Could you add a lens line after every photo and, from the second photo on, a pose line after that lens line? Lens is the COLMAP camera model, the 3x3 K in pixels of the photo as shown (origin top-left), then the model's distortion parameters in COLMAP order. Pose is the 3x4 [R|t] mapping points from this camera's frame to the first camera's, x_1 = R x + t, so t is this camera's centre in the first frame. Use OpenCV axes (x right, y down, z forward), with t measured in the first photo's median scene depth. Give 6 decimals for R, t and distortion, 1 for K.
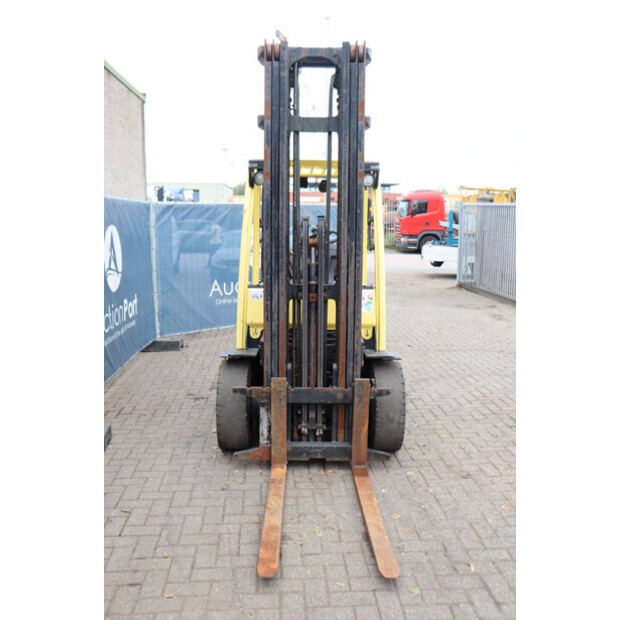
lens RADIAL K [[593.1, 0, 310.0], [0, 593.1, 310.0], [0, 0, 1]] dist [-0.082852, 0.015444]
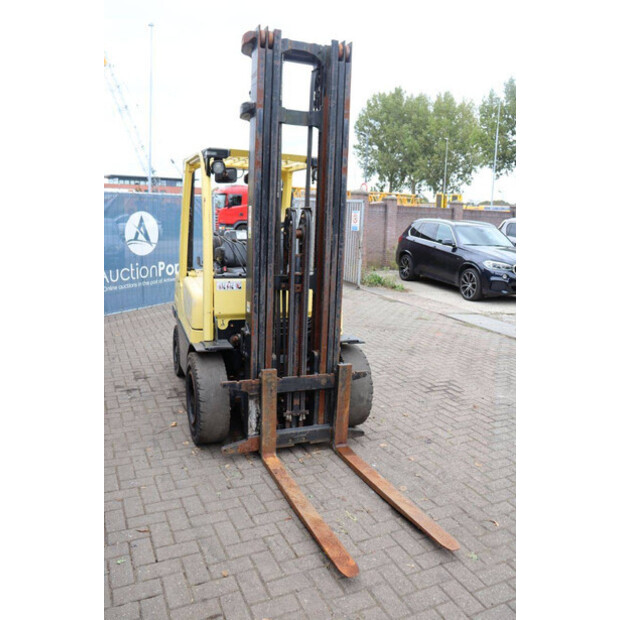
lens RADIAL K [[507.2, 0, 310.0], [0, 507.2, 310.0], [0, 0, 1]] dist [-0.152913, 0.107455]
pose [[0.930537, -0.036624, 0.364363, -0.290906], [0.020721, 0.998658, 0.047463, -0.024006], [-0.365612, -0.036616, 0.930047, 0.182309]]
